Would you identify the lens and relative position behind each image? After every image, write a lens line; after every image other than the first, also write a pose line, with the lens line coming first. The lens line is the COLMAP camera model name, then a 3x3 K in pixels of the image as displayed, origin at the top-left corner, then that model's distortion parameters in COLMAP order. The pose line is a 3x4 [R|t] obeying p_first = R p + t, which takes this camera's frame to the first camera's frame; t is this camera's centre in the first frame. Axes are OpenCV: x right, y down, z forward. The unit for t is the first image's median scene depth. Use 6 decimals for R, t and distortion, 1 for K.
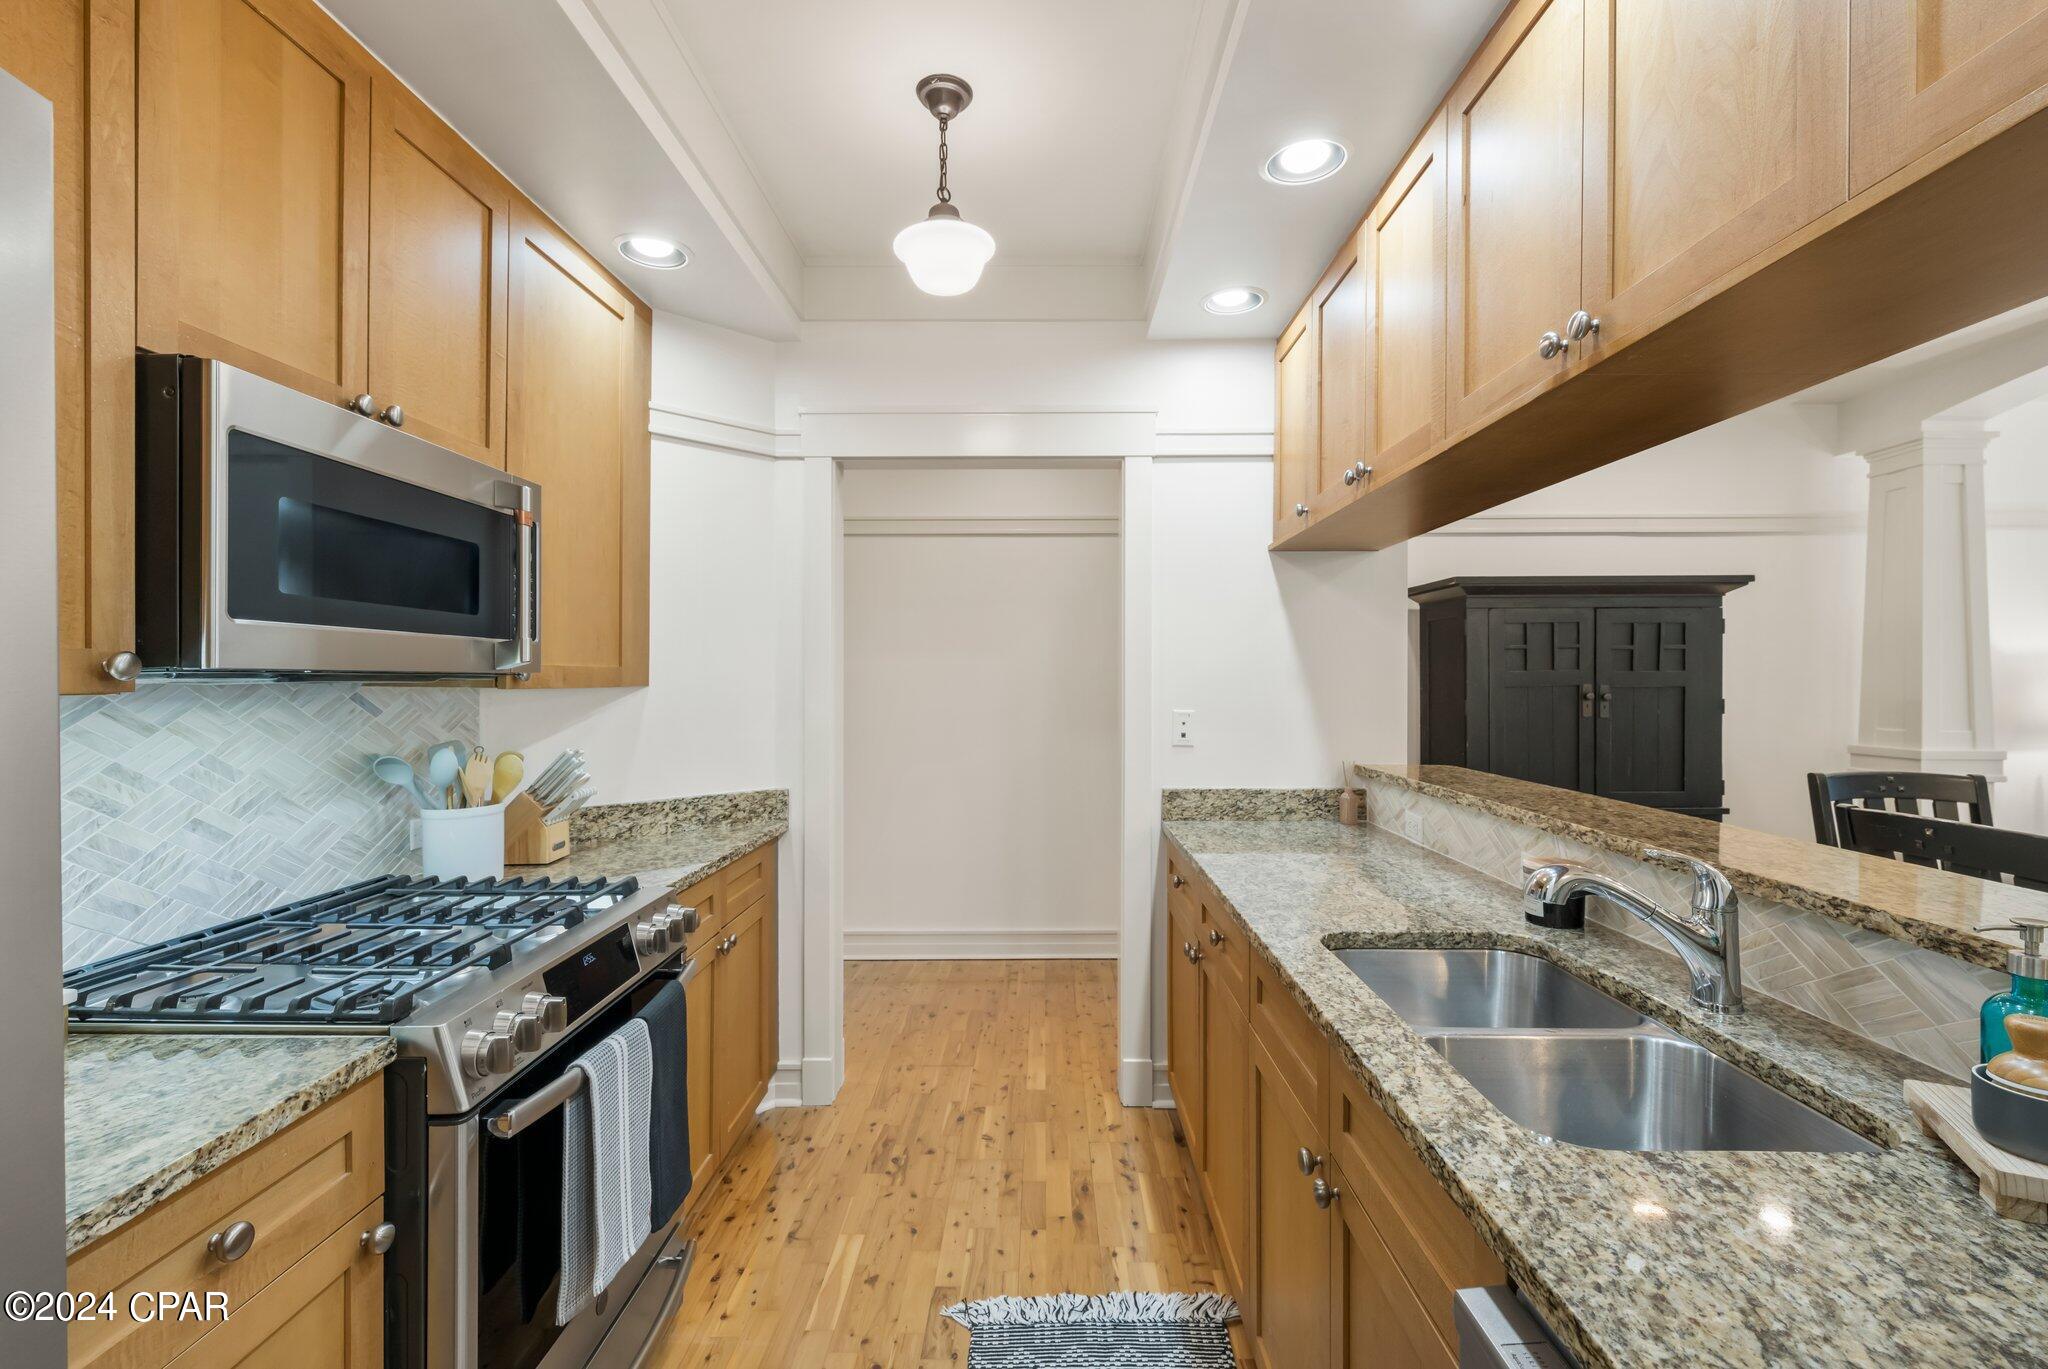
lens RADIAL K [[894.9, 0, 1031.1], [0, 894.9, 684.0], [0, 0, 1]] dist [0.001320, -0.000788]
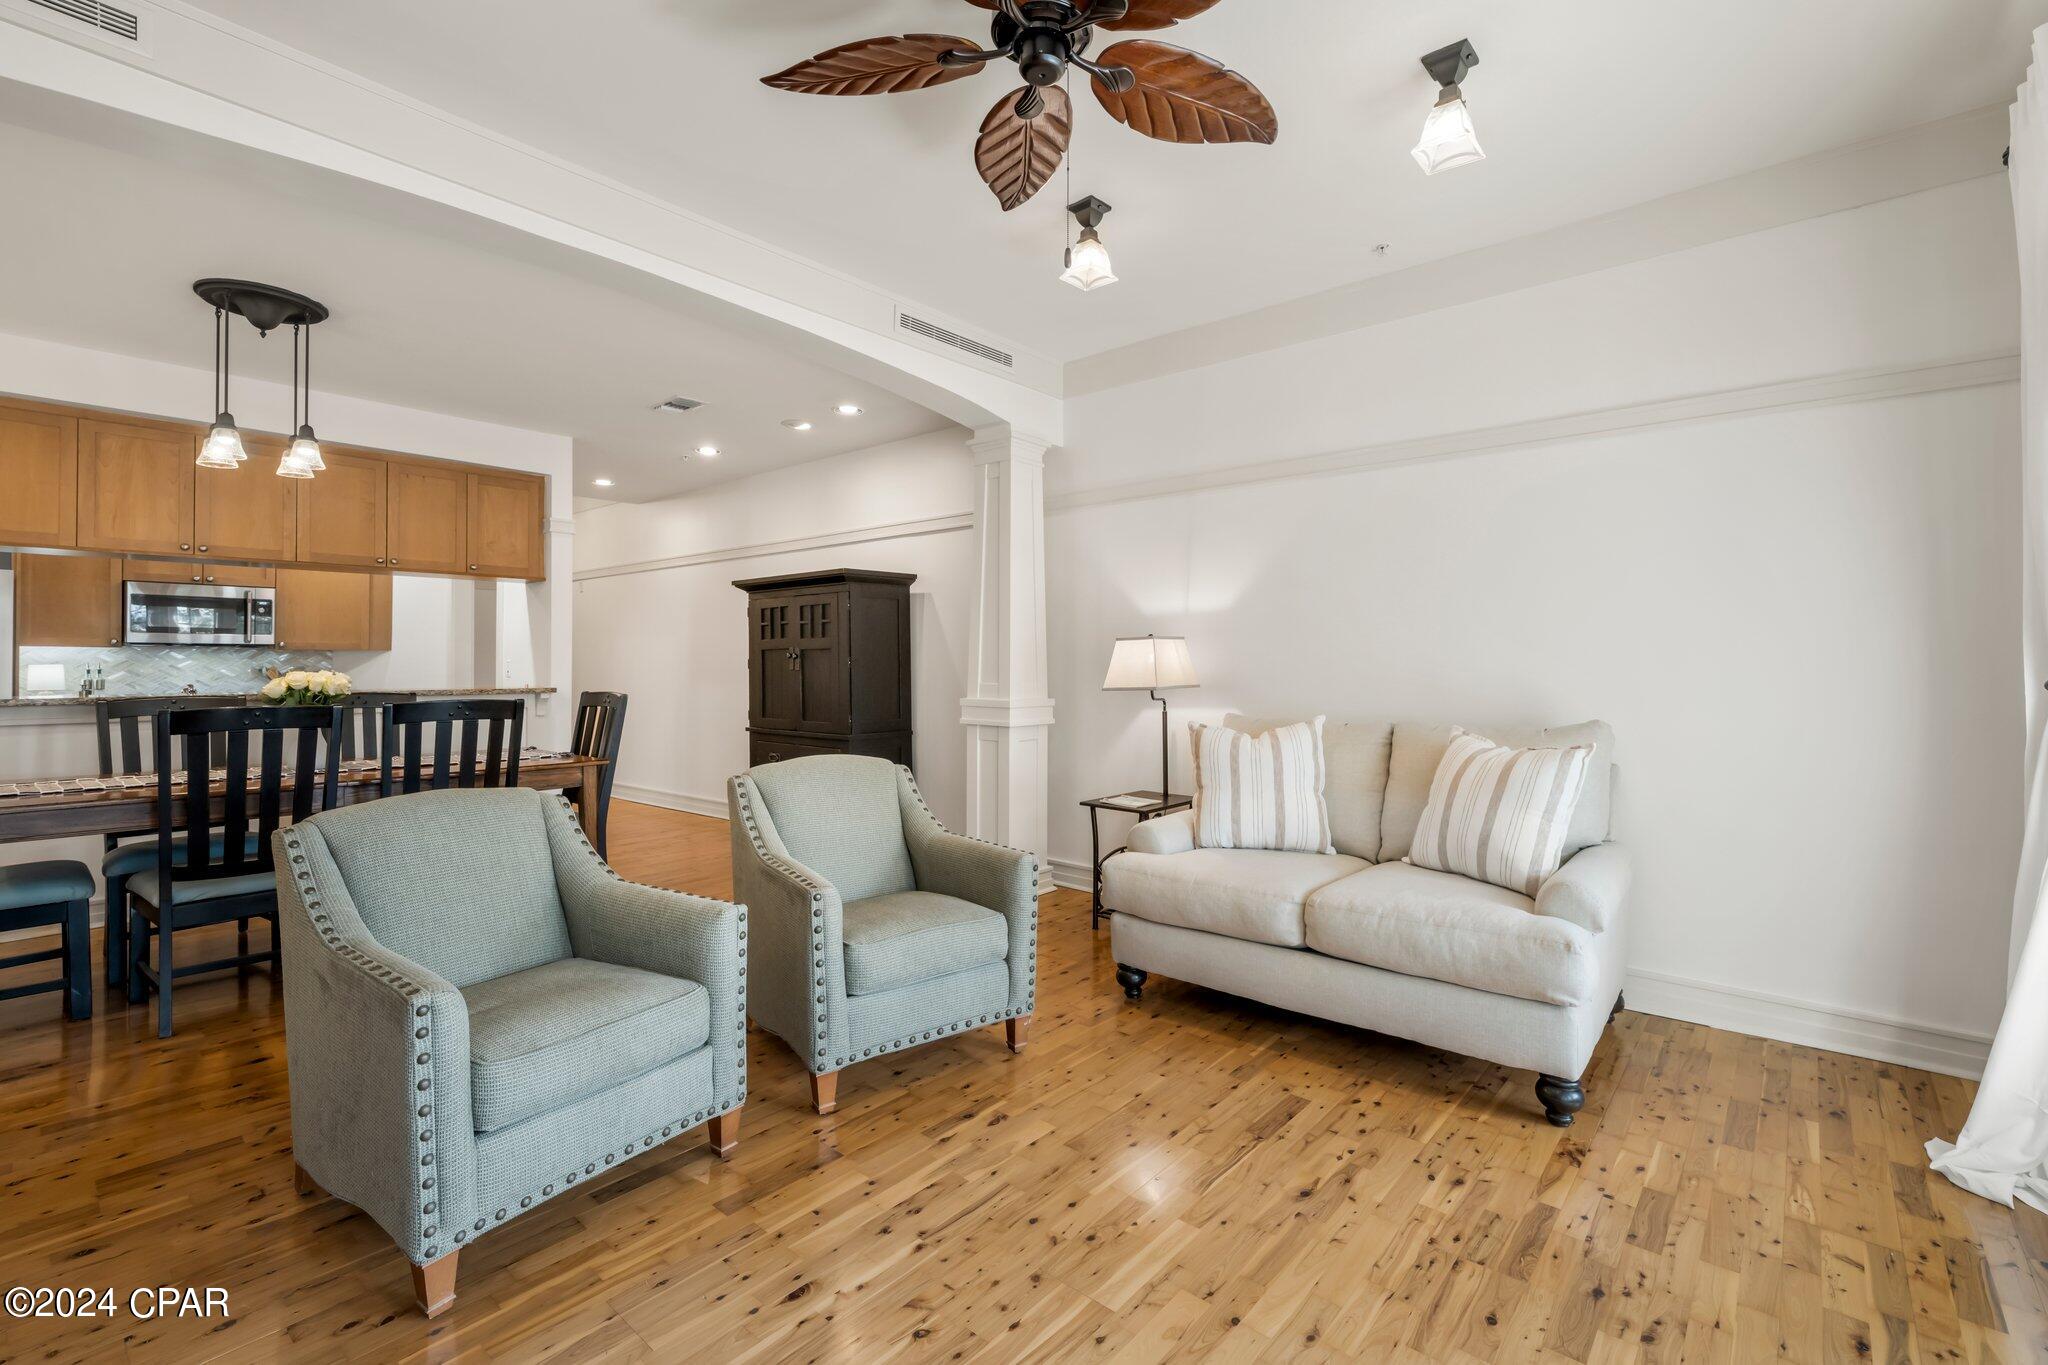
lens RADIAL K [[896.0, 0, 1033.7], [0, 896.0, 658.3], [0, 0, 1]] dist [0.000165, -0.000262]
pose [[0.770180, -0.002036, -0.637823, 4.547981], [-0.004147, 0.999958, -0.008200, 0.068994], [0.637813, 0.008960, 0.770139, 0.251936]]
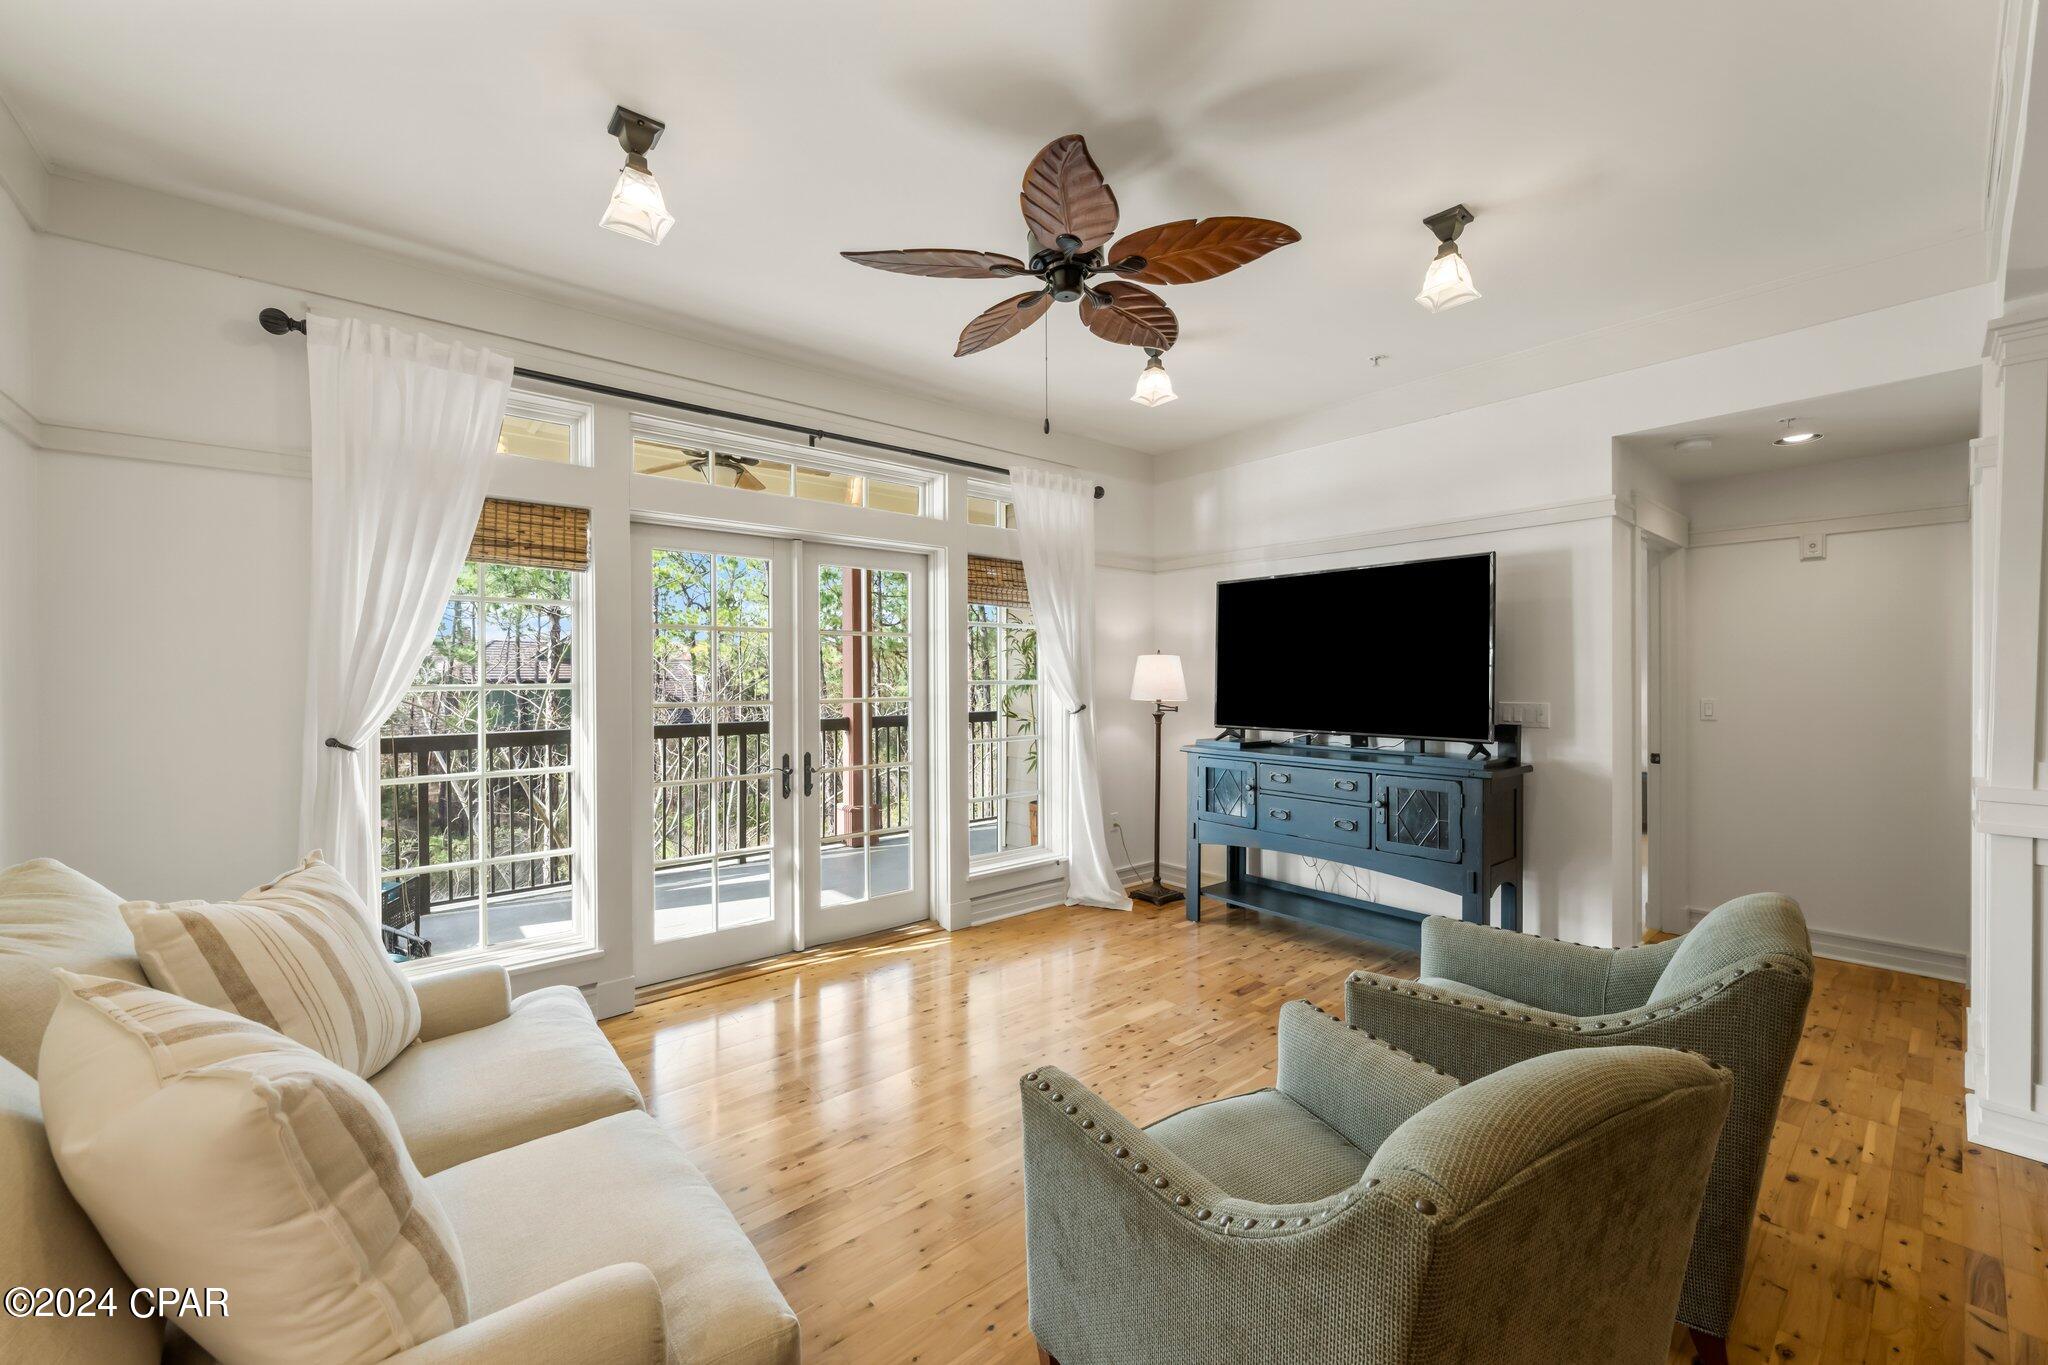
lens RADIAL K [[790.2, 0, 1026.6], [0, 790.2, 680.4], [0, 0, 1]] dist [-0.000511, 0.000044]
pose [[-0.656192, -0.005340, 0.754576, 2.671253], [0.005928, 0.999908, 0.012231, -0.047378], [-0.754571, 0.012499, -0.656099, 2.273484]]
